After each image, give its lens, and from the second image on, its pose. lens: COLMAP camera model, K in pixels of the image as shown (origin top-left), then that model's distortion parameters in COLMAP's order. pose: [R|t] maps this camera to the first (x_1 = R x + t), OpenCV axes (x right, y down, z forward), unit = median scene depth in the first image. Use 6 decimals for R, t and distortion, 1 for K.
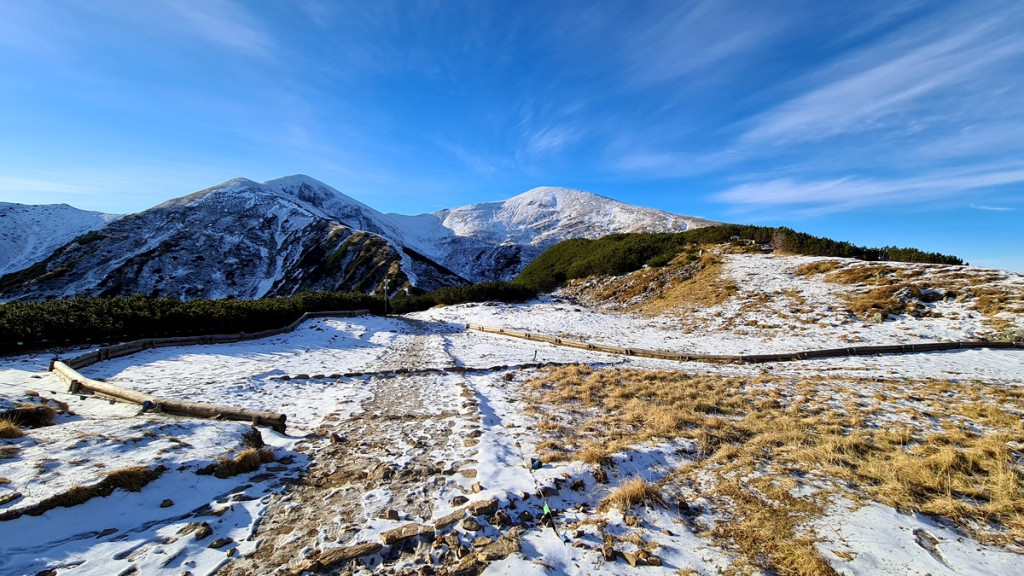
lens RADIAL K [[417.3, 0, 505.6], [0, 417.3, 284.0], [0, 0, 1]] dist [-0.002741, 0.003421]
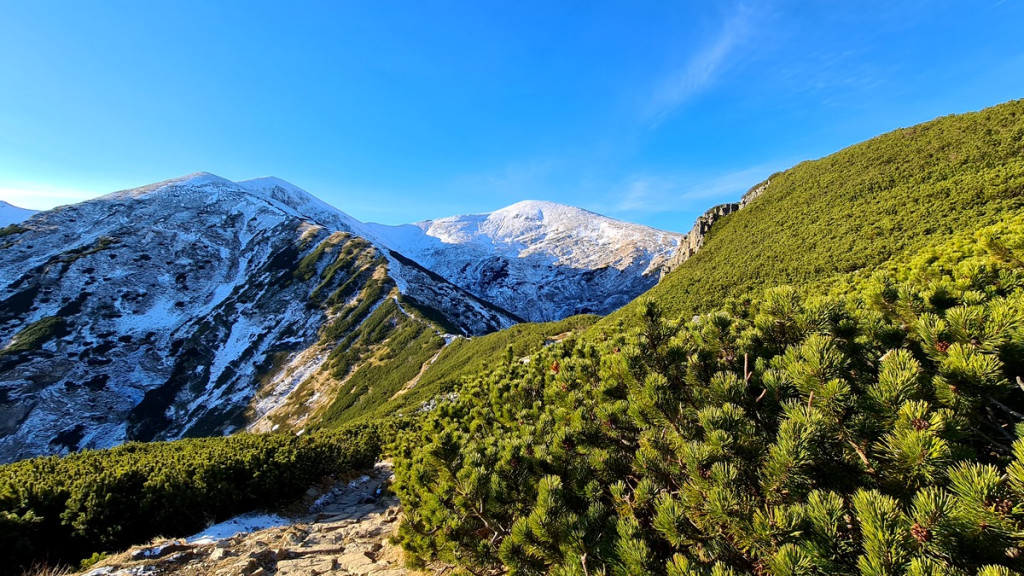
lens RADIAL K [[417.3, 0, 505.6], [0, 417.3, 284.0], [0, 0, 1]] dist [-0.002741, 0.003421]
pose [[0.998352, 0.018216, 0.054416, -0.046921], [-0.015982, 0.999023, -0.041213, 0.013232], [-0.055114, 0.040275, 0.997667, 0.111476]]
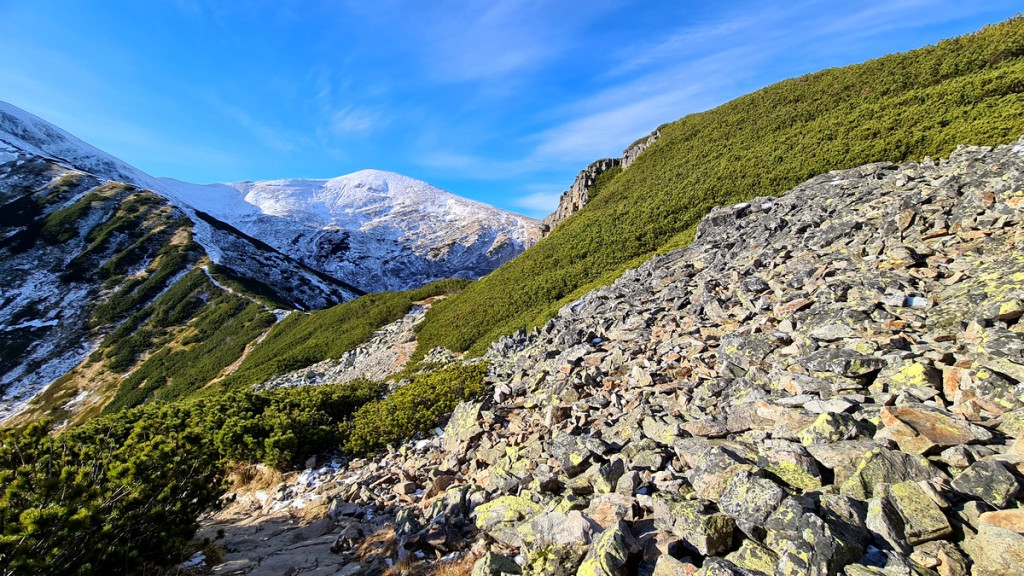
lens RADIAL K [[417.3, 0, 505.6], [0, 417.3, 284.0], [0, 0, 1]] dist [-0.002741, 0.003421]
pose [[0.911607, 0.015332, 0.410776, -0.051903], [-0.019939, 0.999777, 0.006931, 0.019475], [-0.410578, -0.014509, 0.911710, 0.130365]]
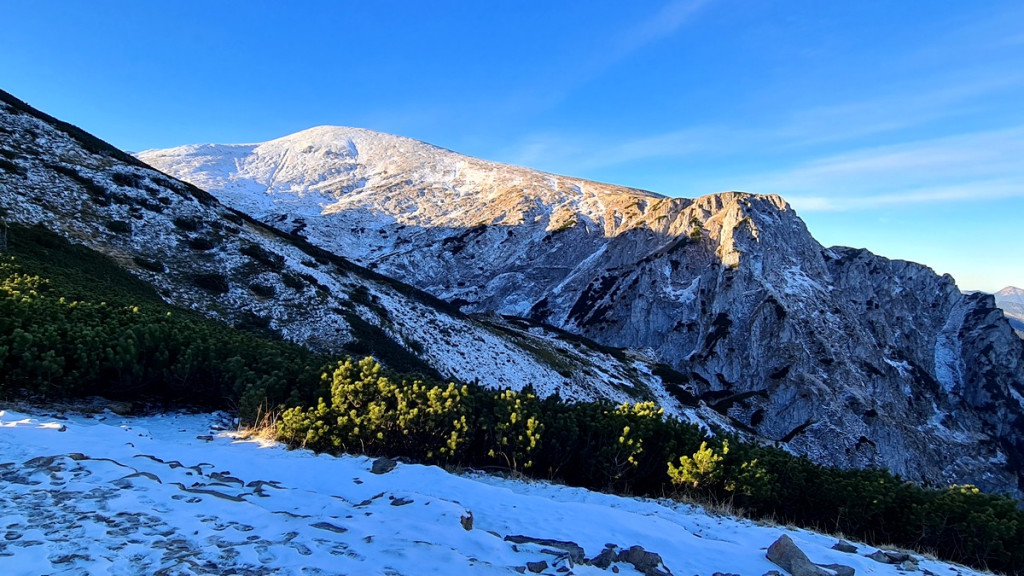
lens RADIAL K [[592.1, 0, 498.8], [0, 592.1, 283.0], [0, 0, 1]] dist [0.002657, 0.000428]
pose [[0.916906, -0.031999, 0.397817, -0.079743], [0.047782, 0.998413, -0.029822, 0.049344], [-0.396231, 0.046352, 0.916980, 0.578255]]
